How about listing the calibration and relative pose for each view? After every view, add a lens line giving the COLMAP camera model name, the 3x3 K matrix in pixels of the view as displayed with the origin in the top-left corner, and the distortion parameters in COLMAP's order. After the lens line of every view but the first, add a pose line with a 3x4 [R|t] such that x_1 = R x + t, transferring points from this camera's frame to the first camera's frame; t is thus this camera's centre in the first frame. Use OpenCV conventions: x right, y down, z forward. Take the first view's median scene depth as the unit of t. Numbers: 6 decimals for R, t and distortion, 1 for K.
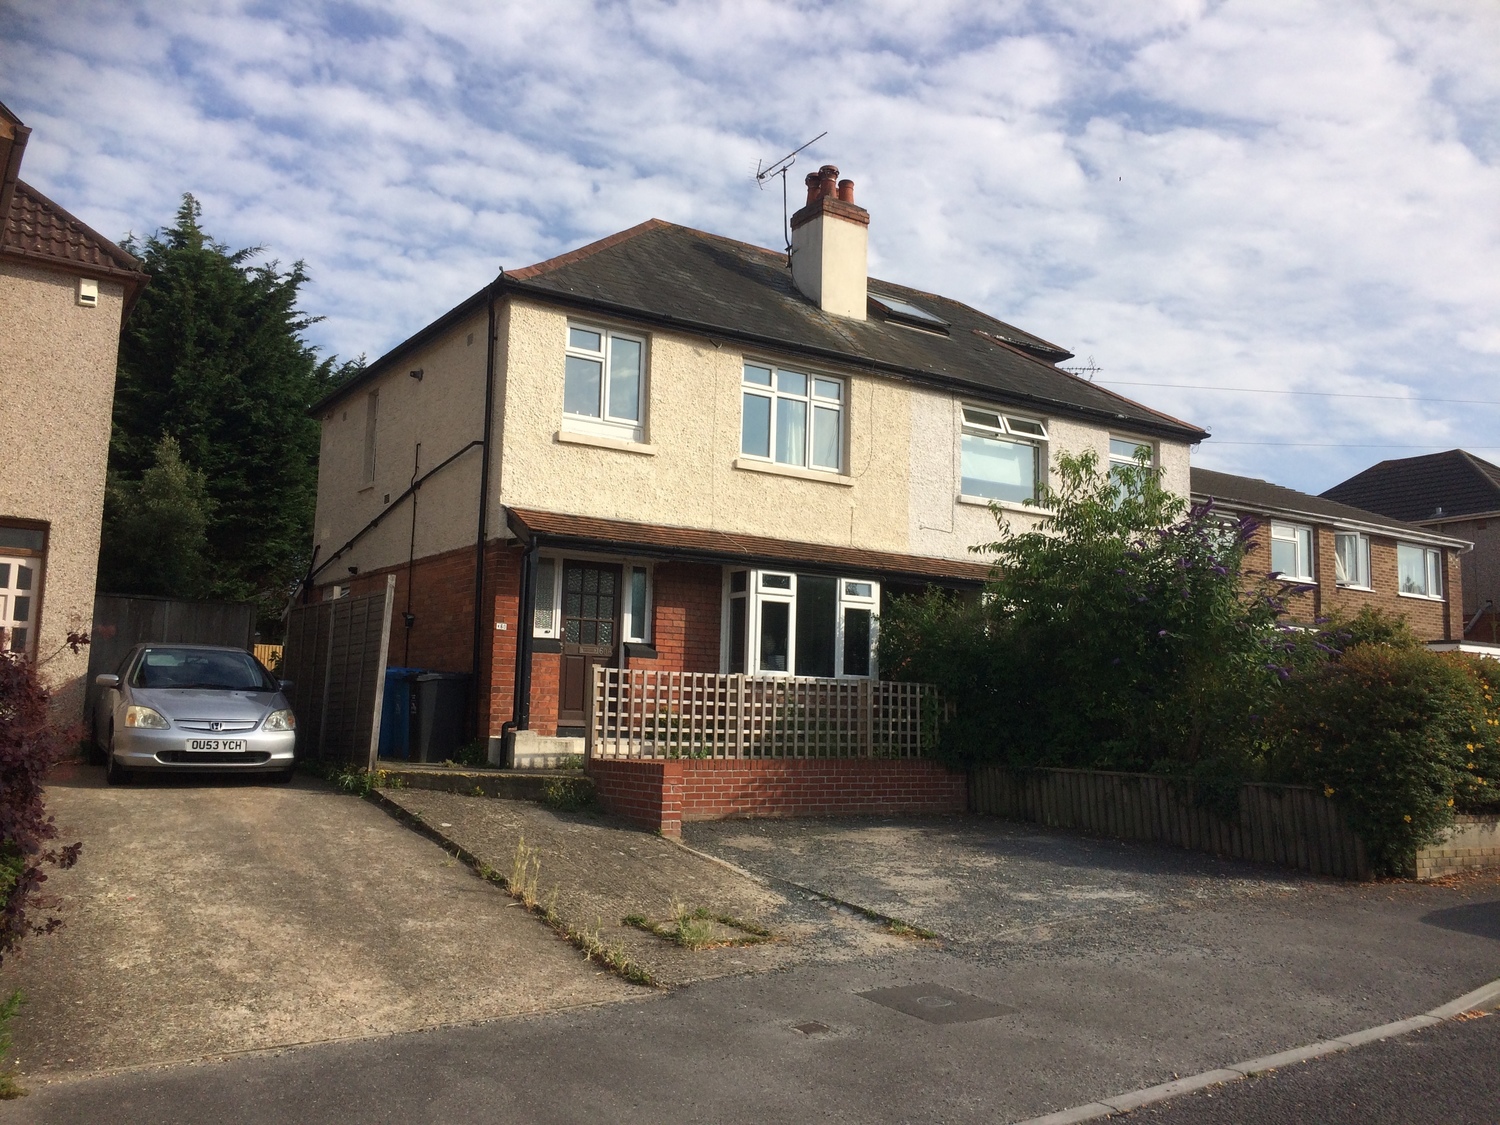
lens RADIAL K [[1281.4, 0, 750.0], [0, 1281.4, 562.5], [0, 0, 1]] dist [-0.018396, -0.001064]
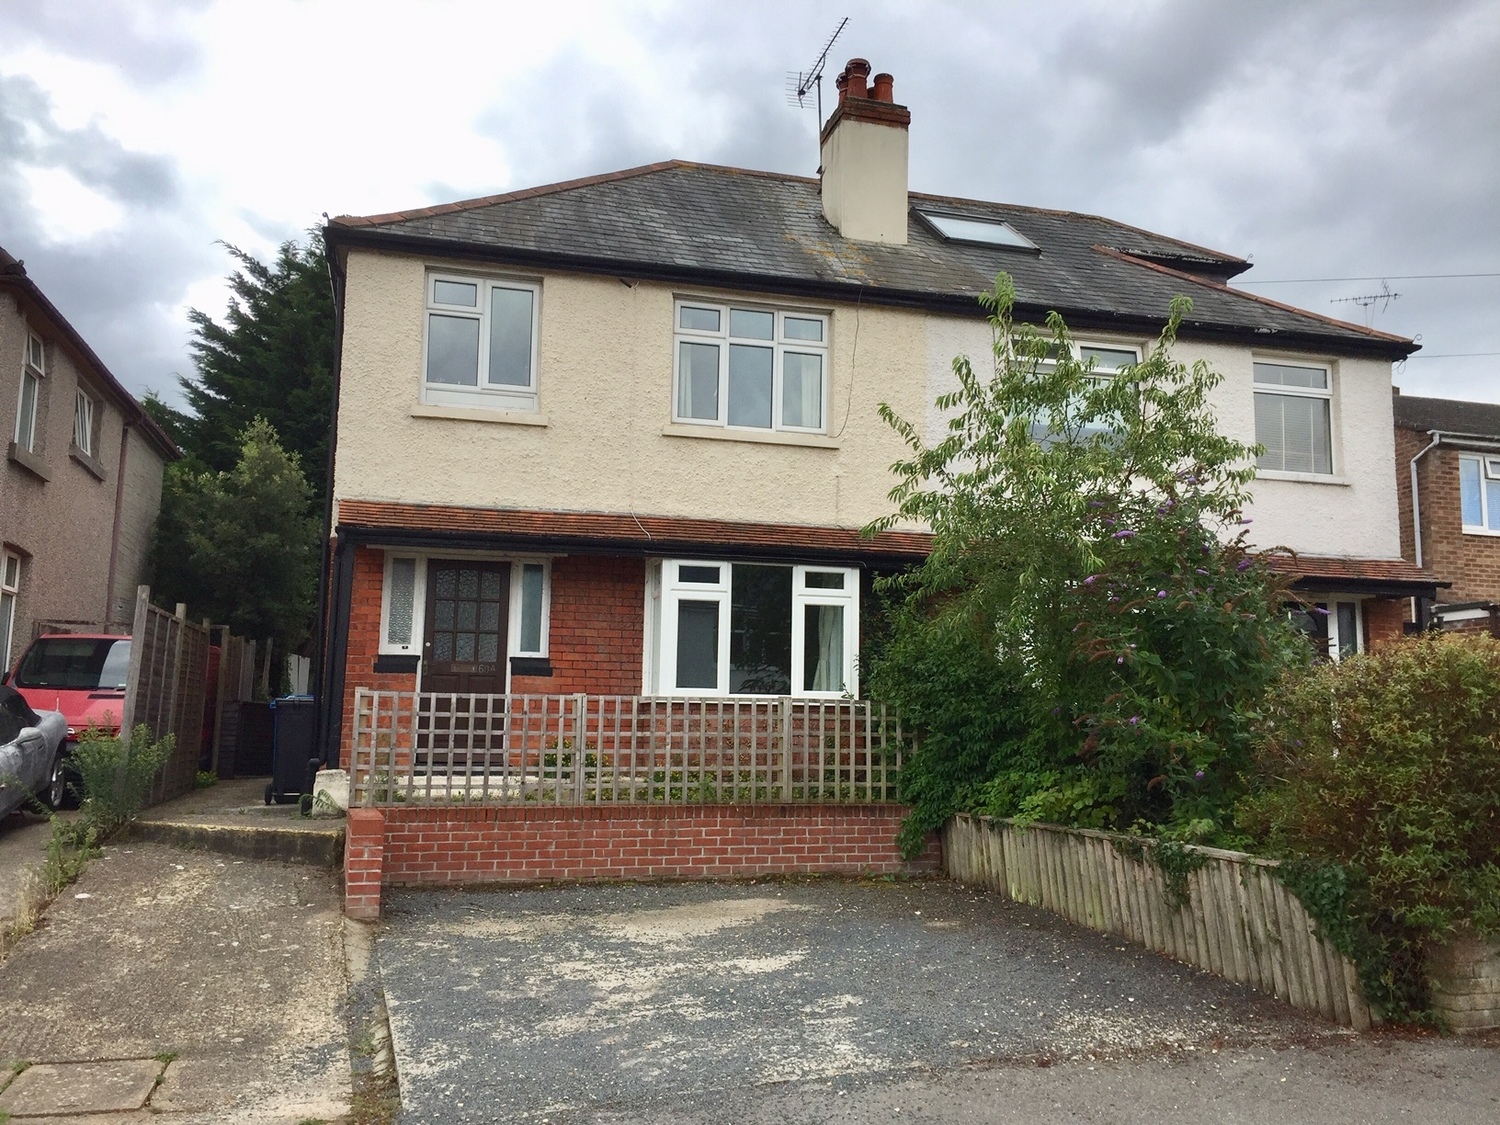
lens RADIAL K [[1301.1, 0, 750.0], [0, 1301.1, 562.5], [0, 0, 1]] dist [0.009598, -0.001356]
pose [[0.948437, -0.052680, -0.312558, 0.297500], [0.047110, 0.998568, -0.025352, 0.029129], [0.313446, 0.009320, 0.949560, 0.254036]]
